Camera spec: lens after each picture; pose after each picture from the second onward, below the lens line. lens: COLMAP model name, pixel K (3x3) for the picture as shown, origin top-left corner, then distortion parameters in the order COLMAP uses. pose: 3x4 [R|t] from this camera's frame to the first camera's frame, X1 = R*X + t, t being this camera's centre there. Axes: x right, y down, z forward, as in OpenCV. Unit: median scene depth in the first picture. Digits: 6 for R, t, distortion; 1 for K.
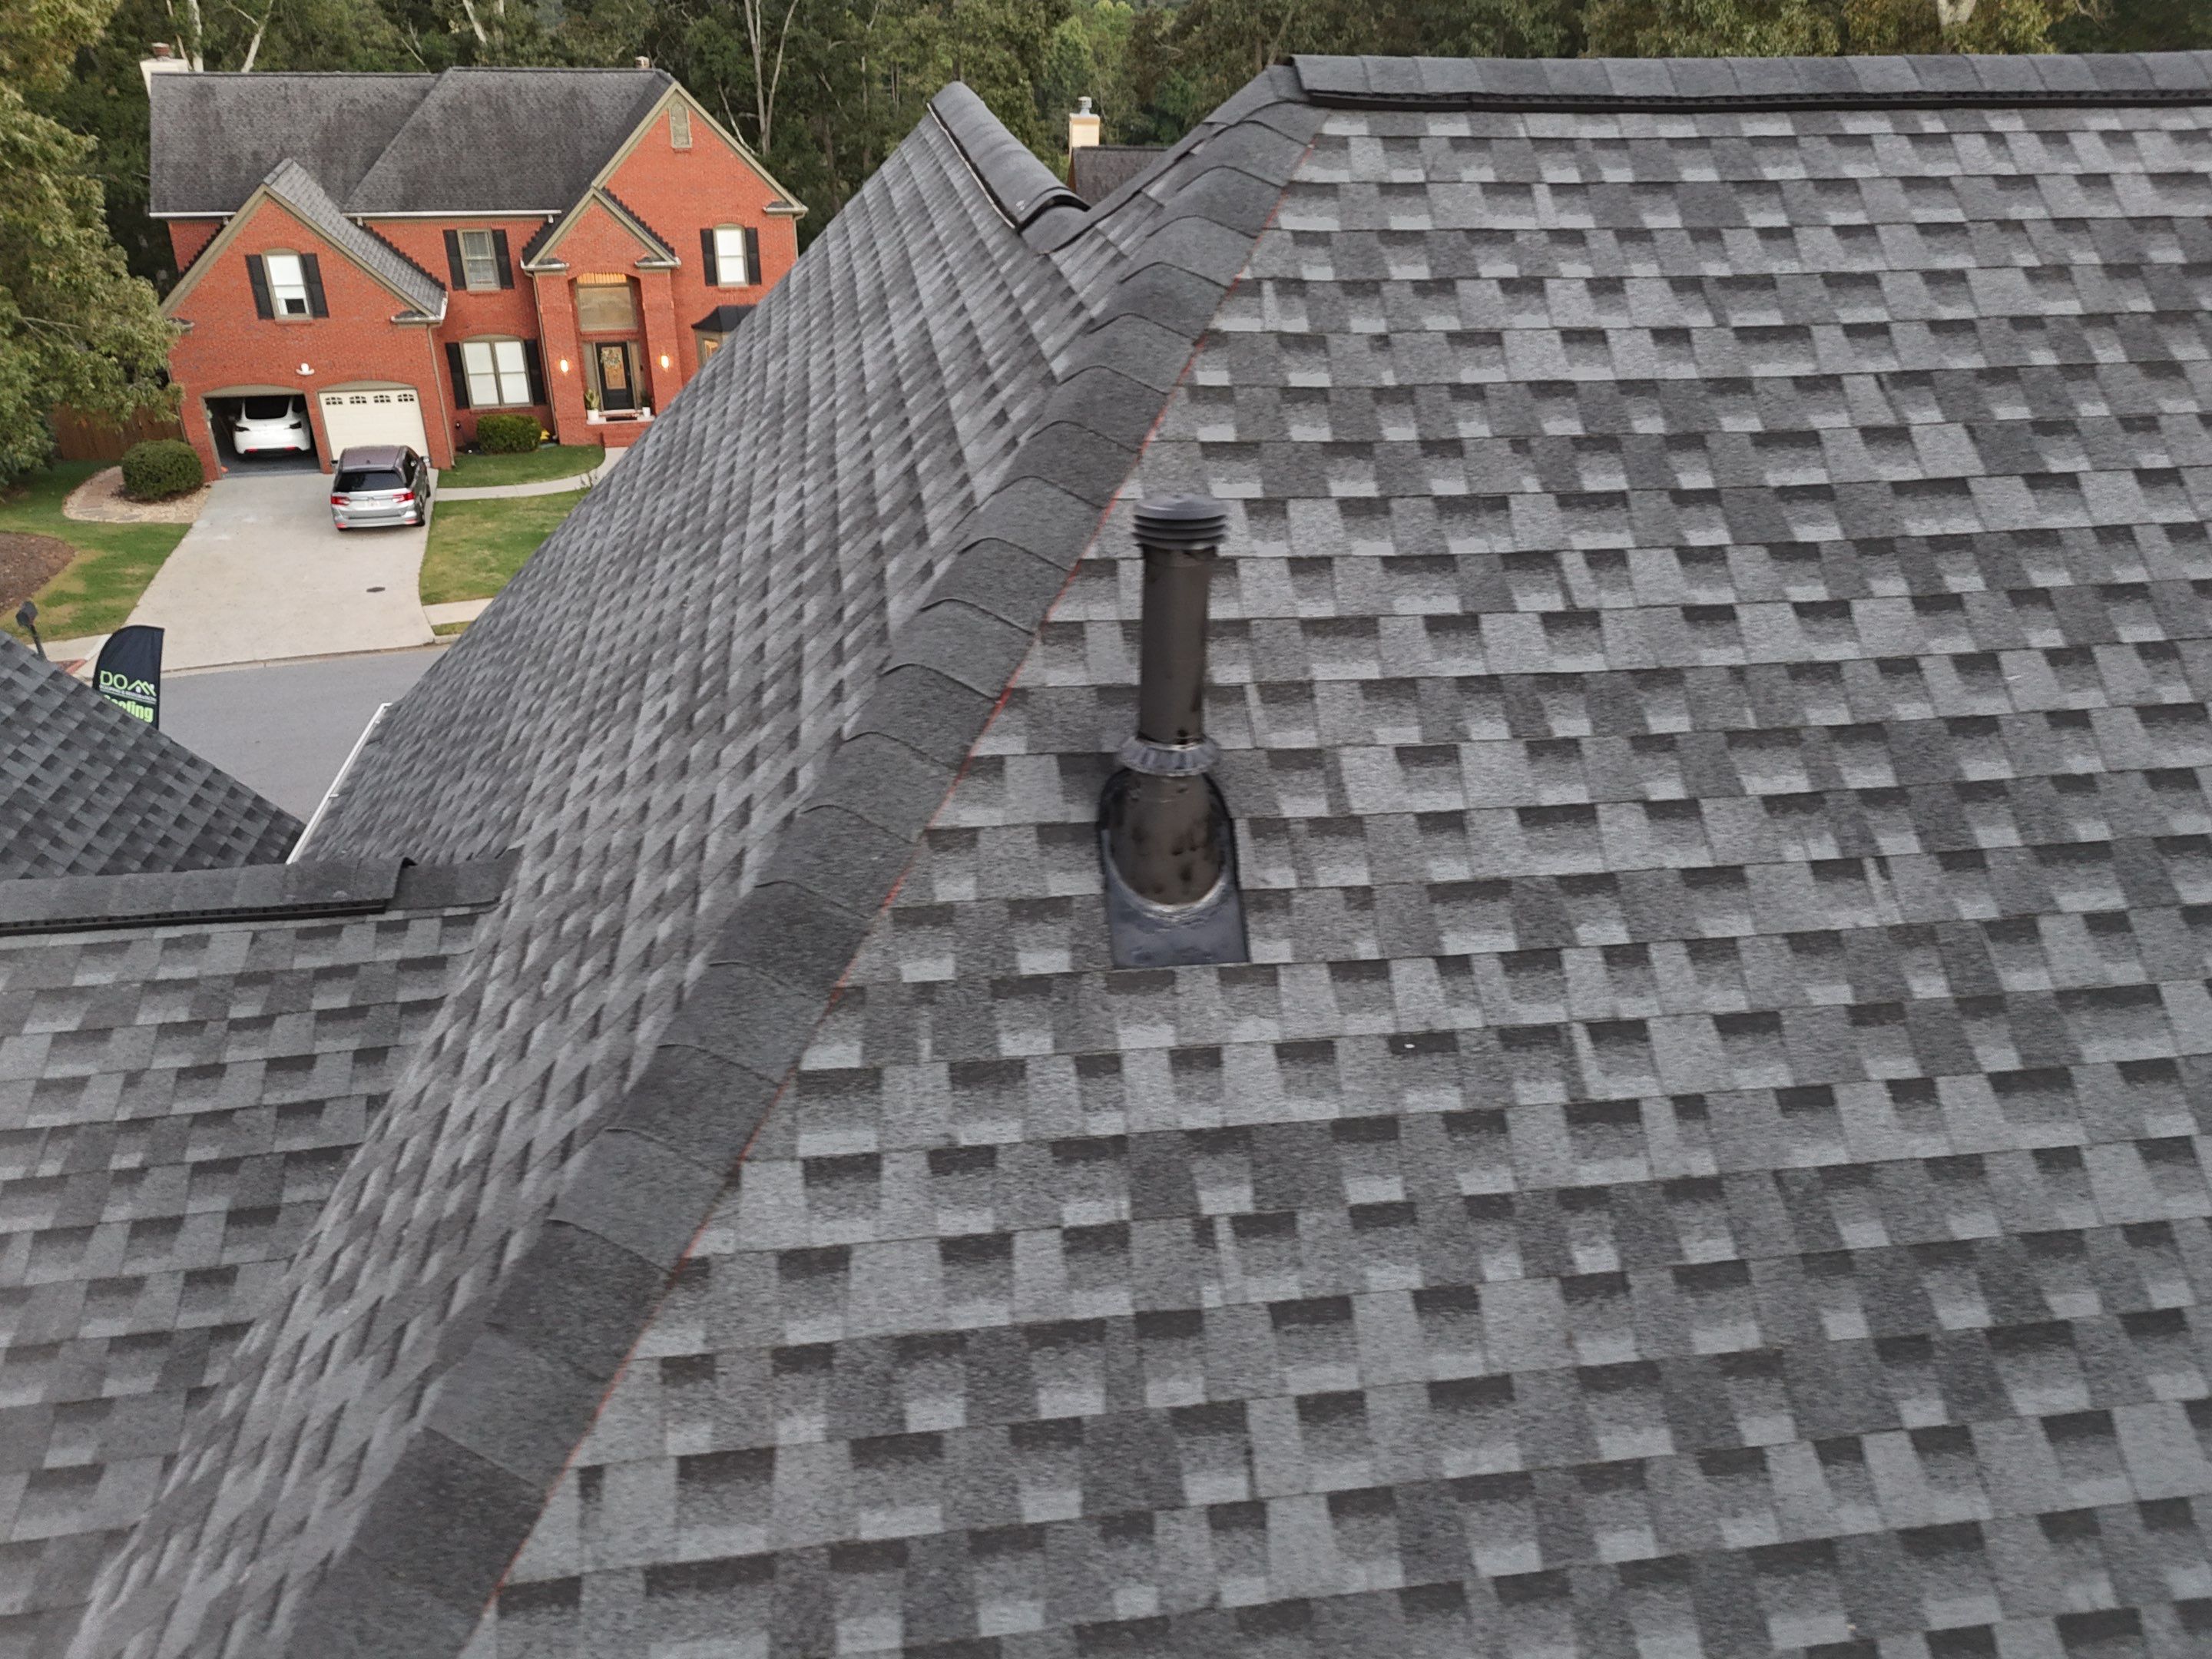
lens RADIAL K [[1625.0, 0, 1109.3], [0, 1625.0, 829.7], [0, 0, 1]] dist [0.061571, -0.045724]
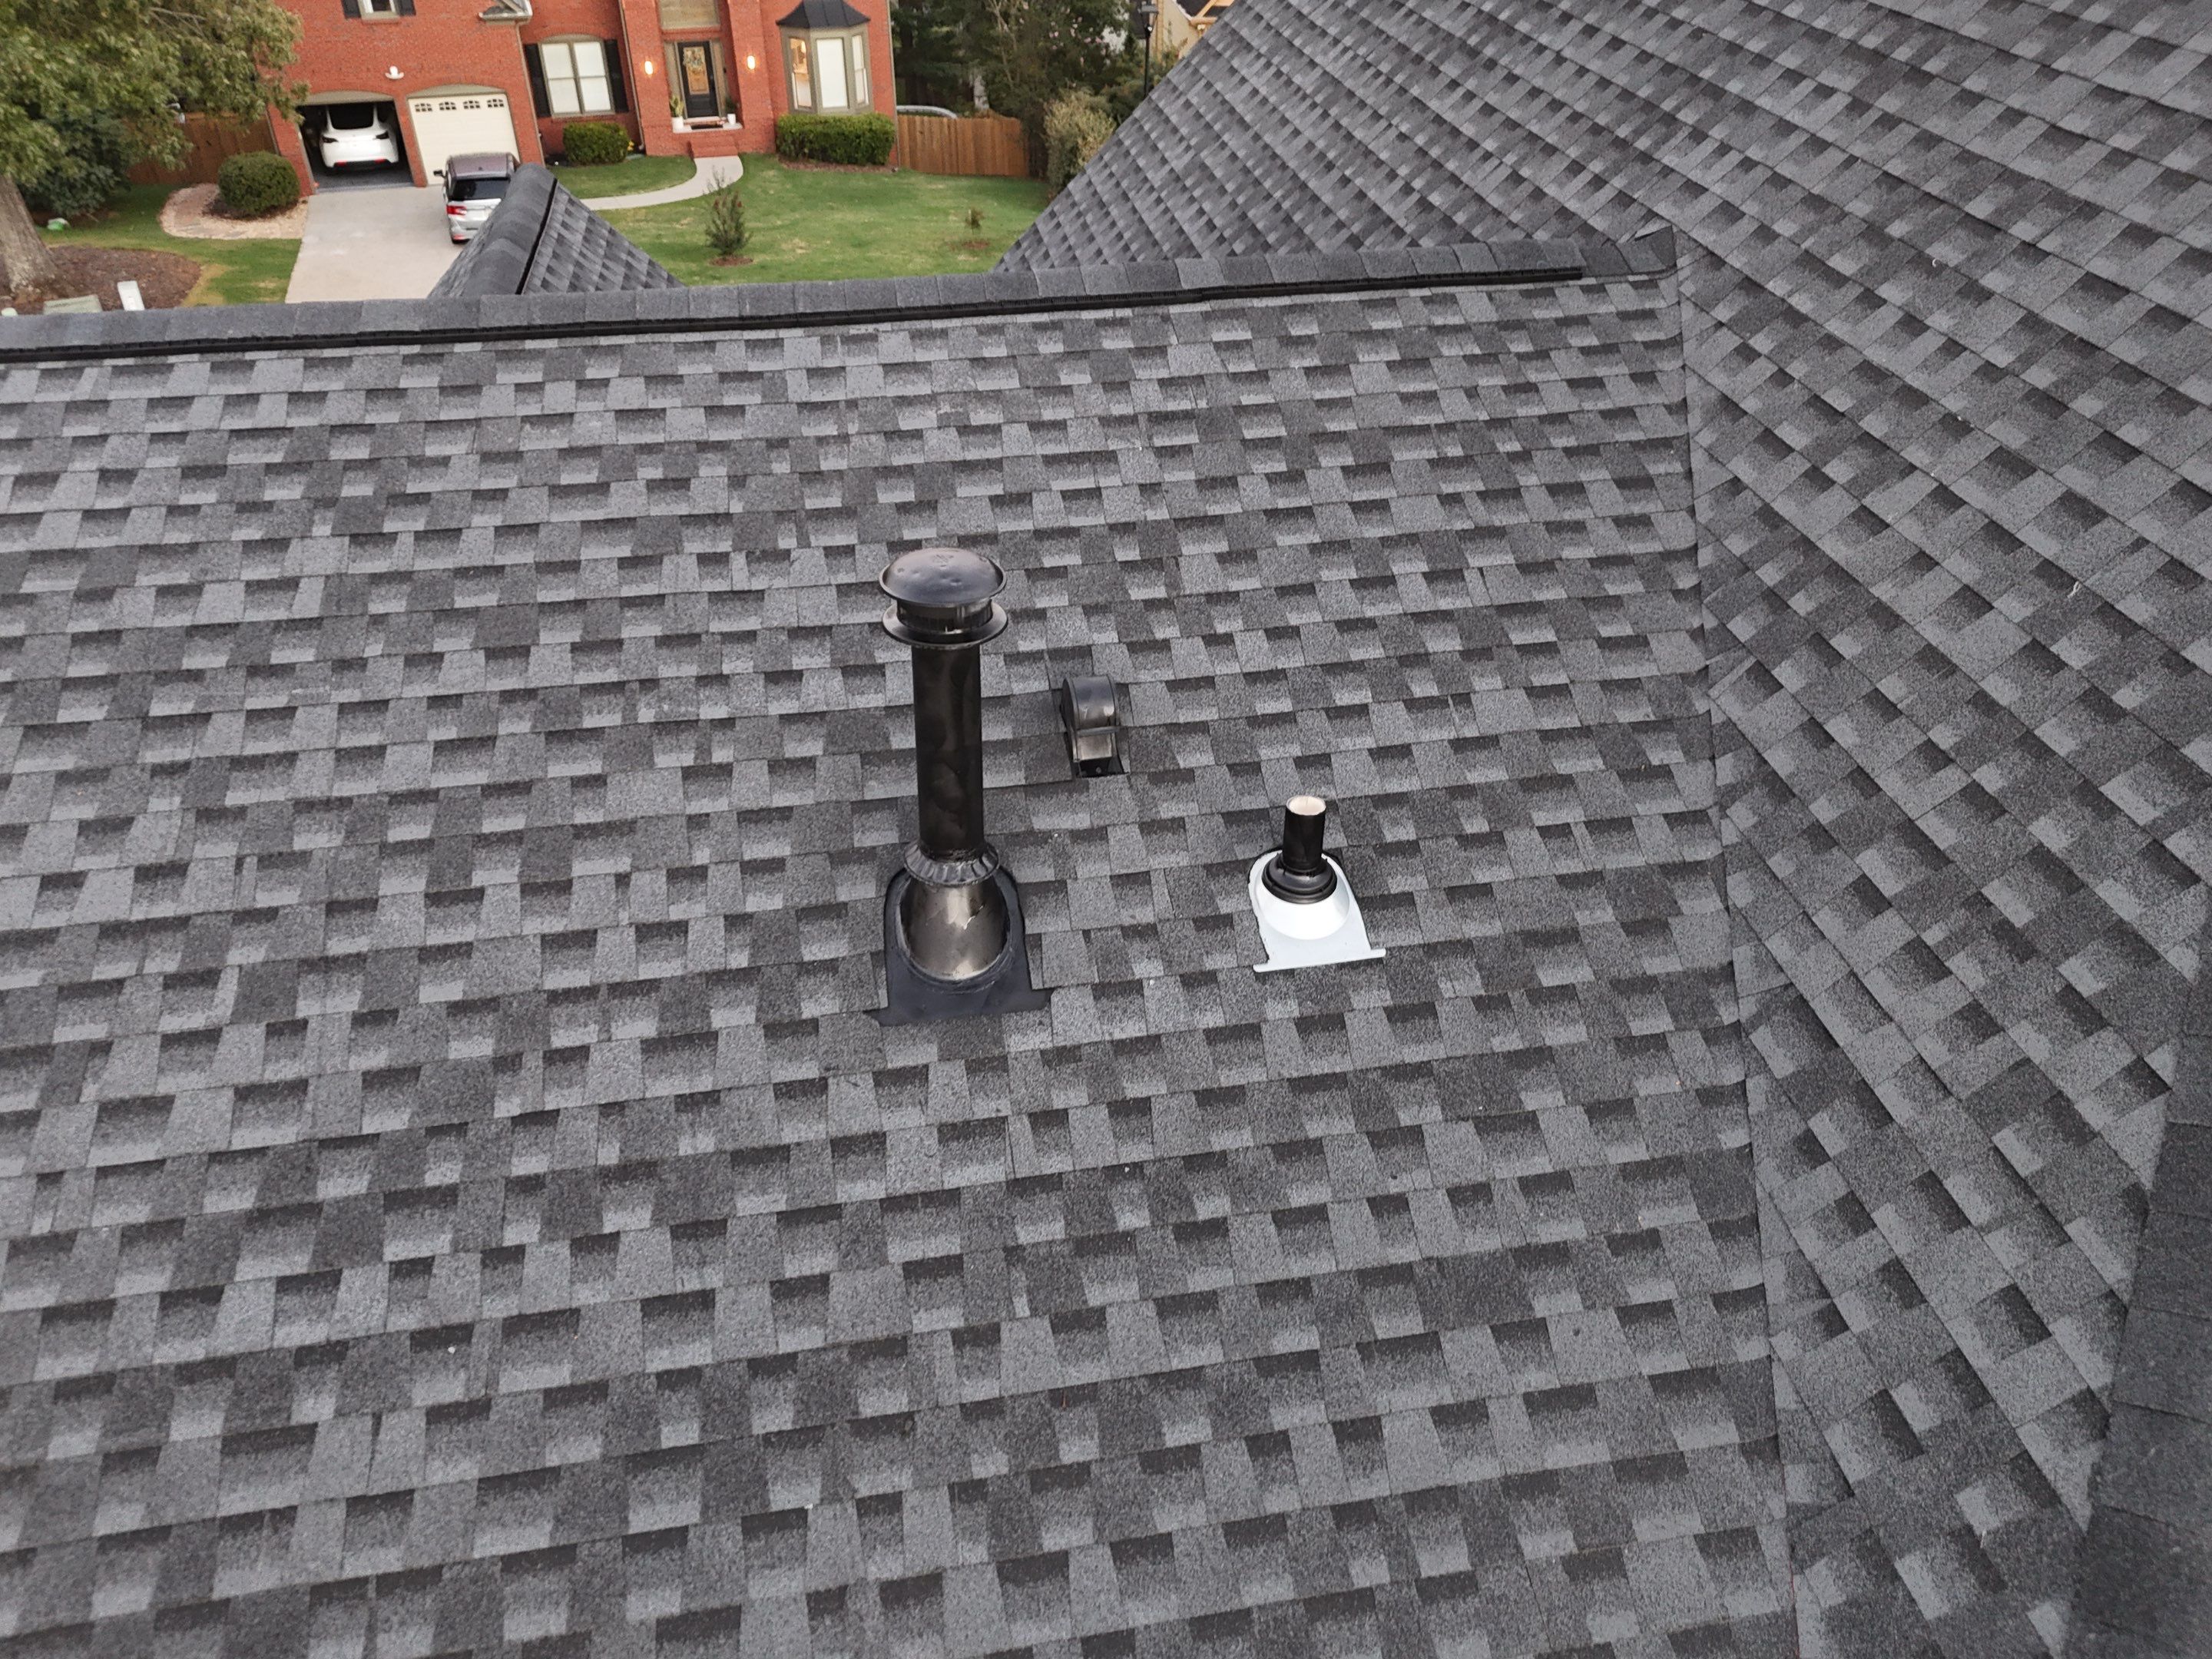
lens RADIAL K [[1625.0, 0, 1109.3], [0, 1625.0, 829.7], [0, 0, 1]] dist [0.061571, -0.045724]
pose [[0.999846, -0.017271, 0.003176, -0.989161], [0.016639, 0.989574, 0.143062, 0.333011], [-0.005613, -0.142987, 0.989709, -0.251105]]
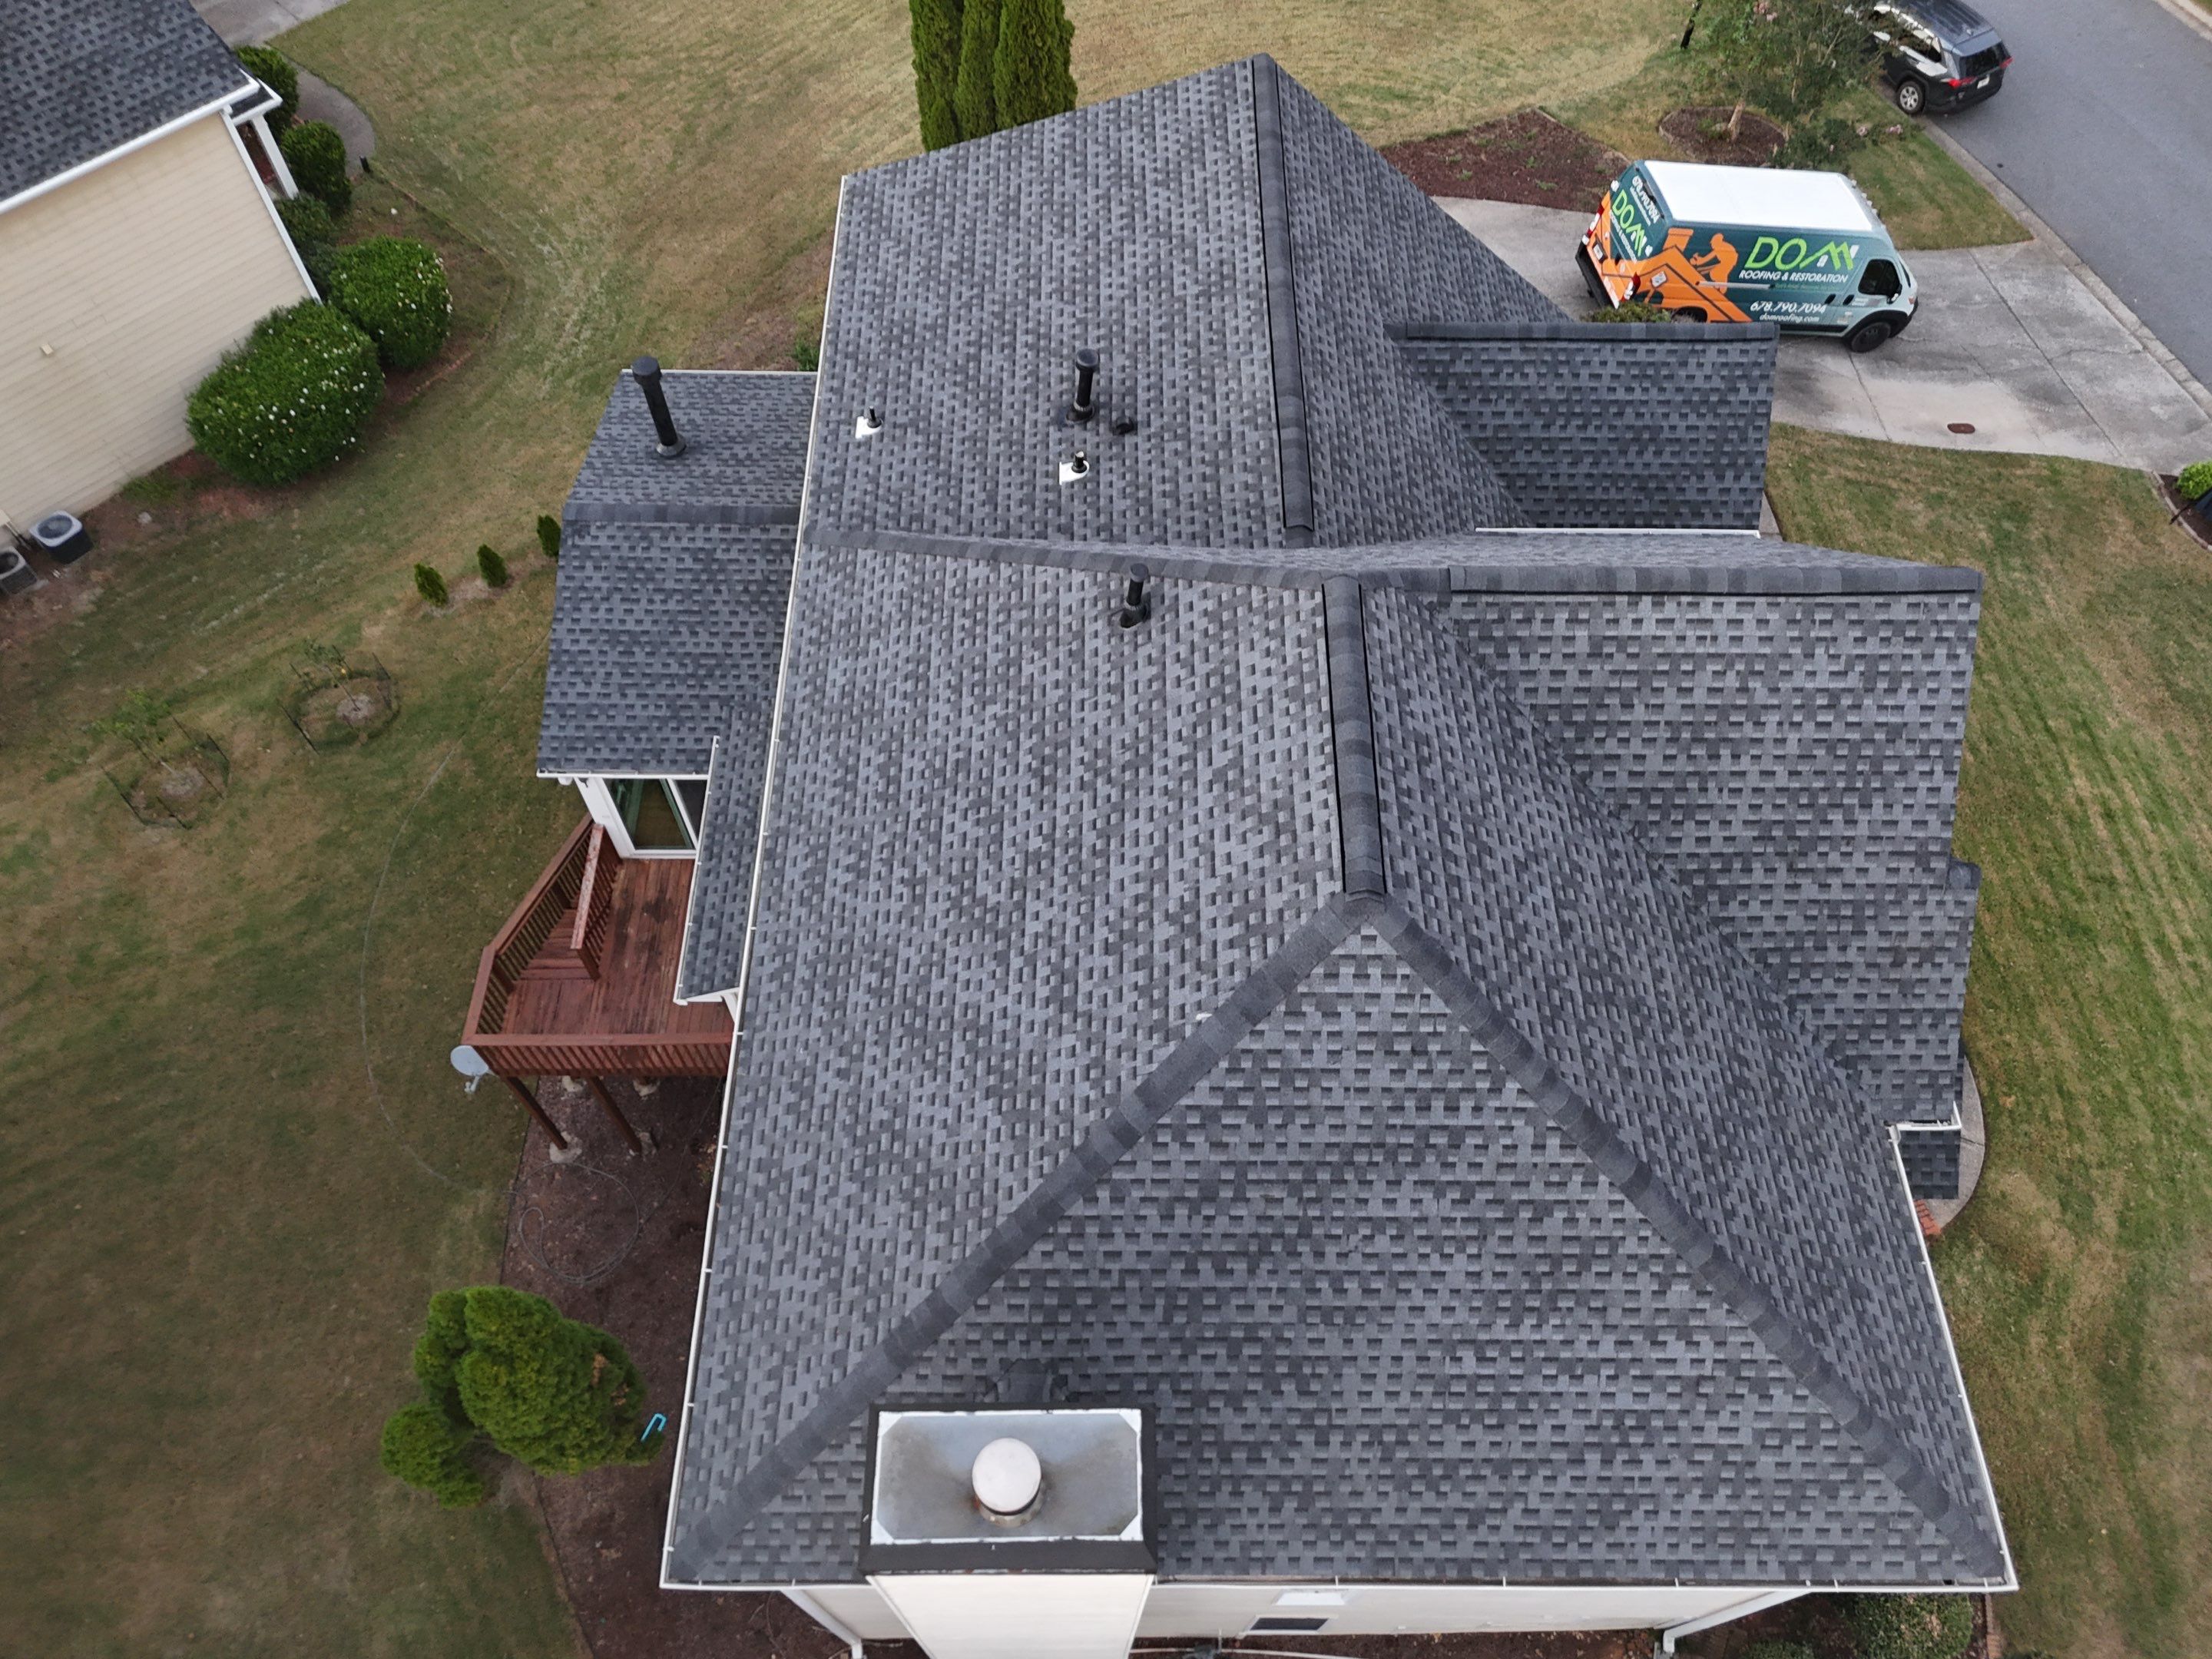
lens RADIAL K [[1618.5, 0, 1110.6], [0, 1618.5, 825.5], [0, 0, 1]] dist [0.170166, -0.388775]
pose [[-0.153690, 0.832681, -0.531999, 2.613876], [-0.481252, 0.407146, 0.776292, -2.882959], [0.863004, 0.375334, 0.338155, -0.374888]]
